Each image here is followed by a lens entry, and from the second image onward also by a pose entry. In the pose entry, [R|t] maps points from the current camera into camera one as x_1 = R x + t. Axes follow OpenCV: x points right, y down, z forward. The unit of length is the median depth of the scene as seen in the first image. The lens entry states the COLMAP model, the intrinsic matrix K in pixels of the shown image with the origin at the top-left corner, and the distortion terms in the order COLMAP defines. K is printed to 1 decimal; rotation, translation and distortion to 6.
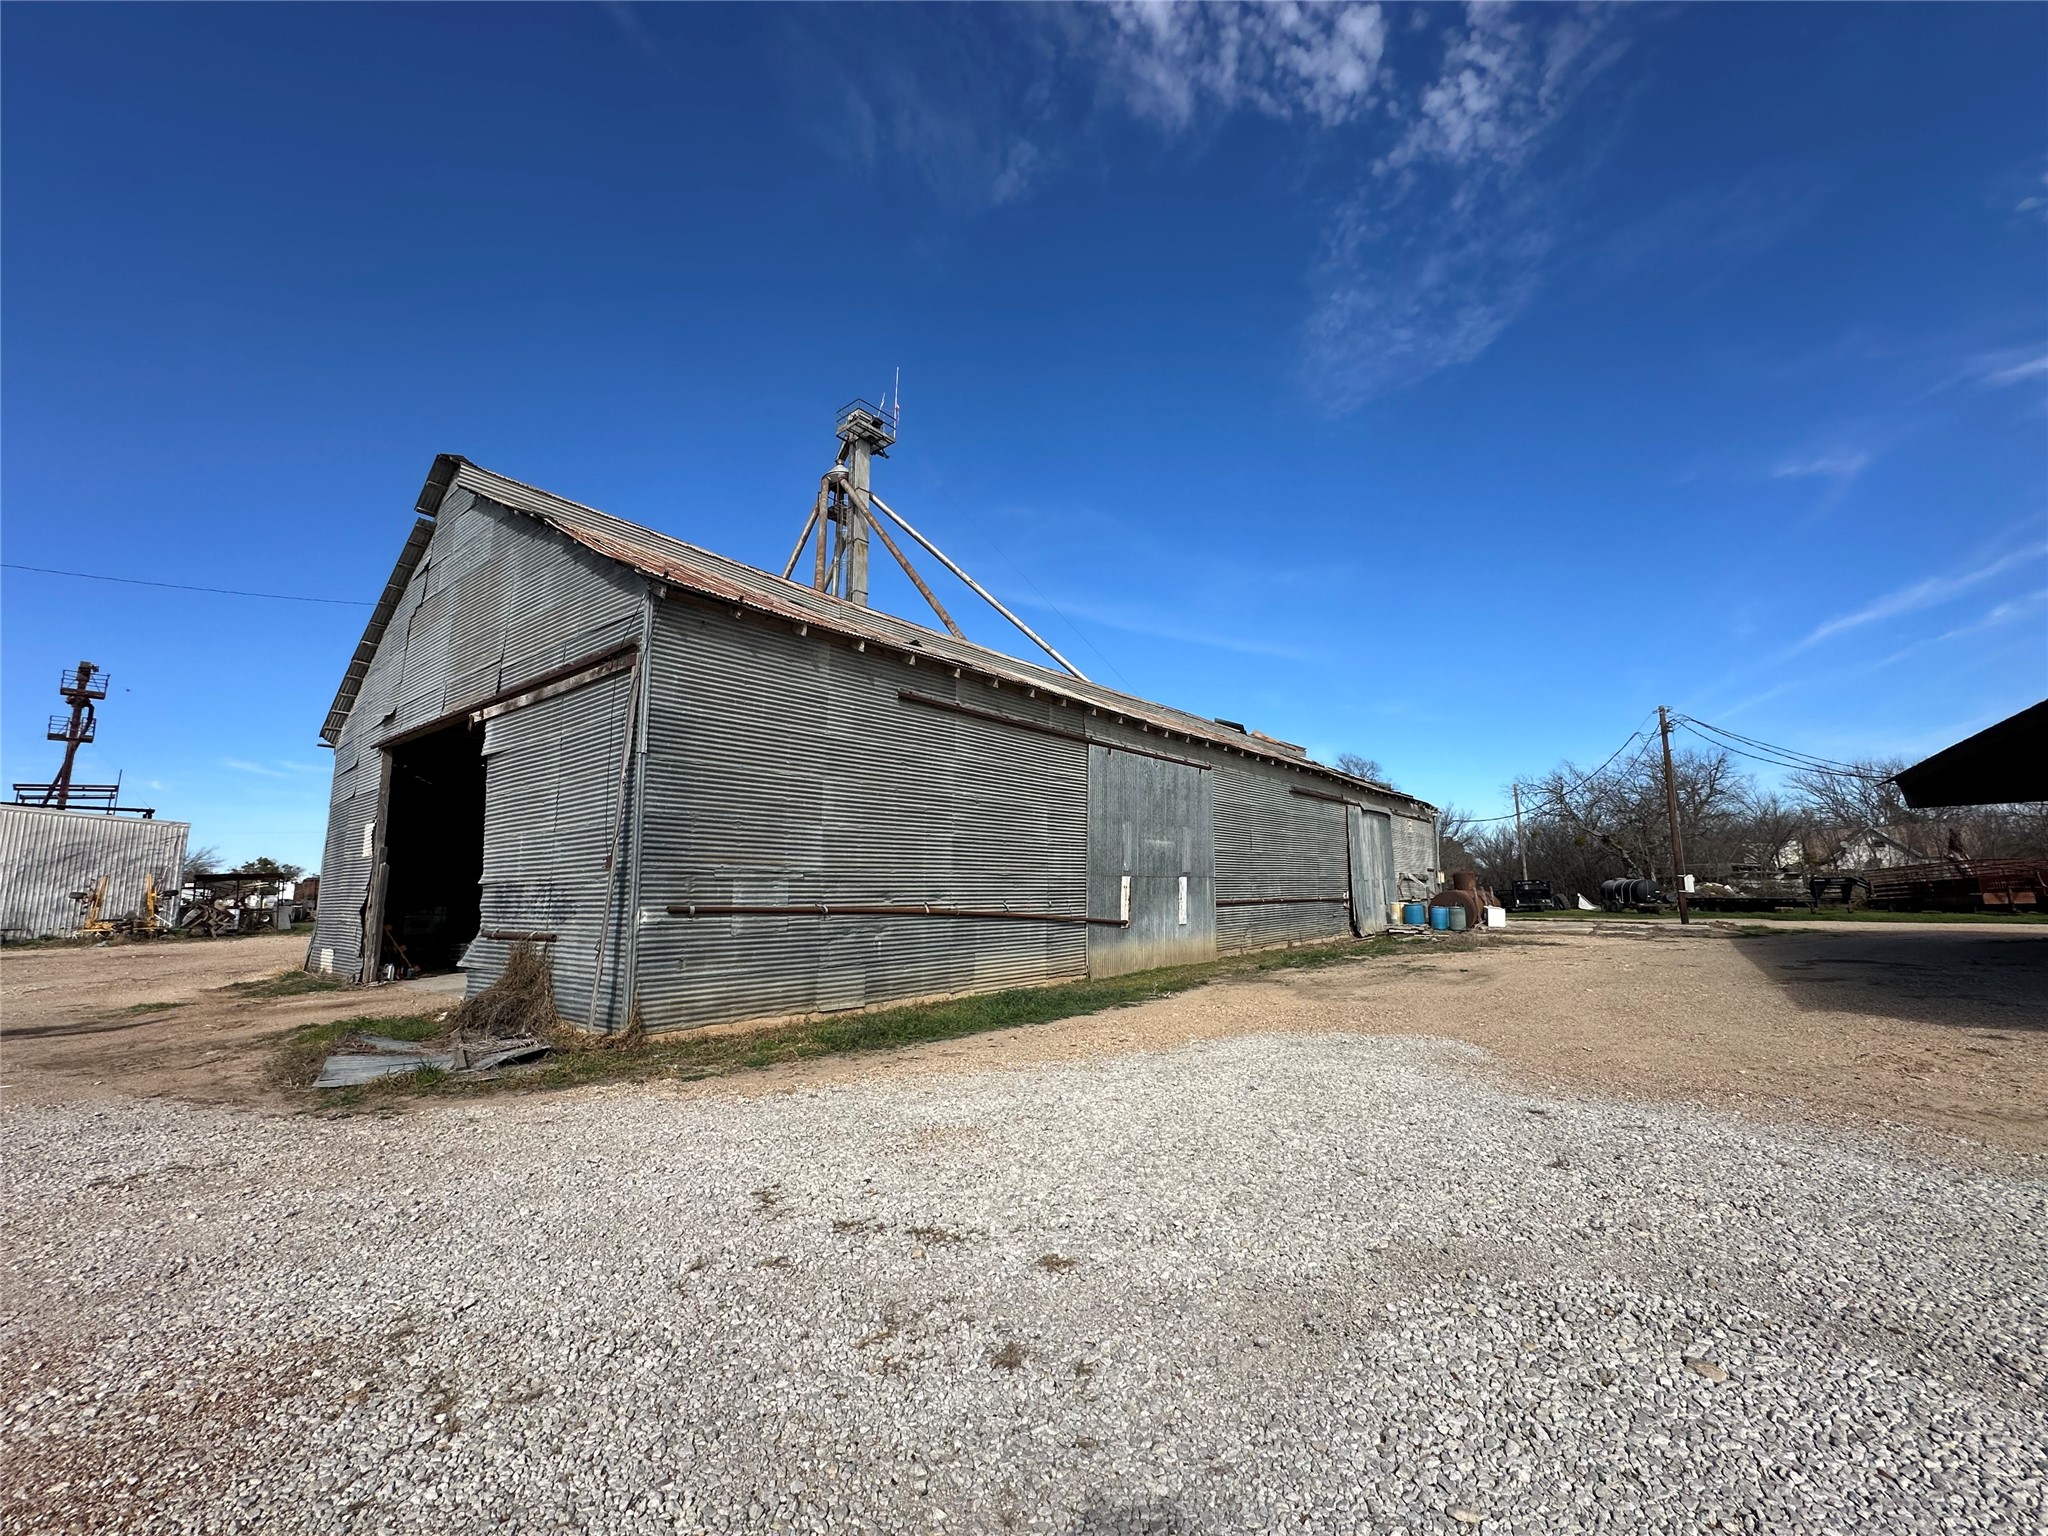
lens RADIAL K [[823.1, 0, 1024.0], [0, 823.1, 768.0], [0, 0, 1]] dist [-0.007888, -0.000383]
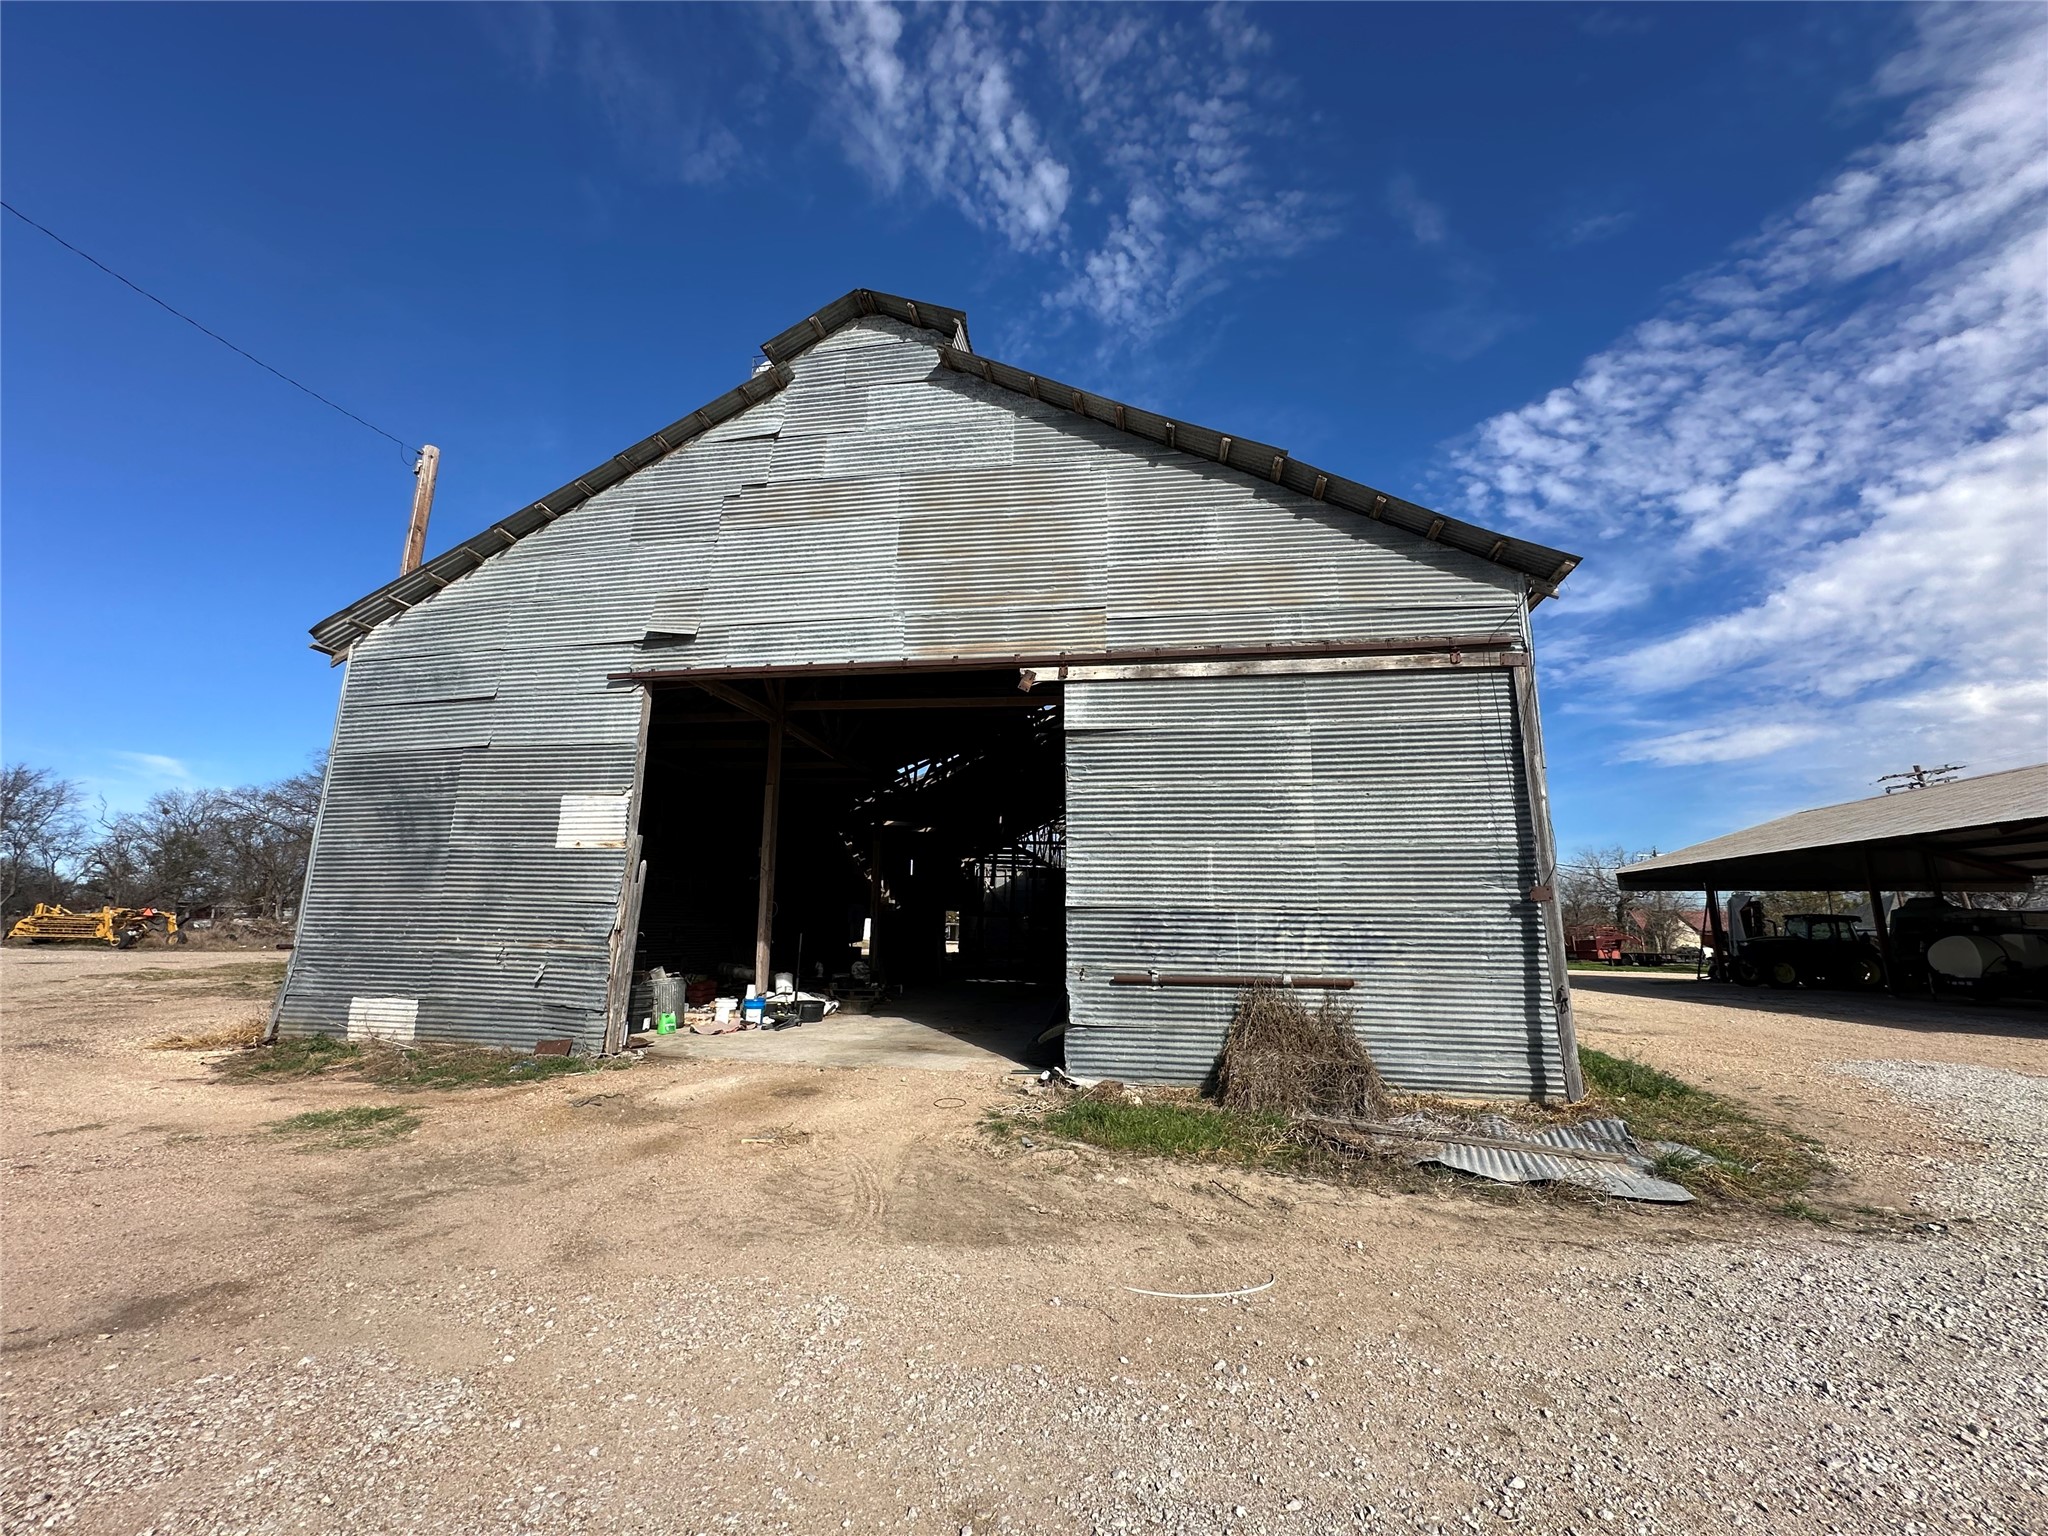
lens RADIAL K [[819.1, 0, 1029.4], [0, 819.1, 749.6], [0, 0, 1]] dist [-0.000152, -0.000179]
pose [[0.876087, 0.130747, 0.464088, -1.034876], [-0.098949, 0.990798, -0.092345, 0.074028], [-0.471891, 0.034981, 0.880962, 0.378650]]
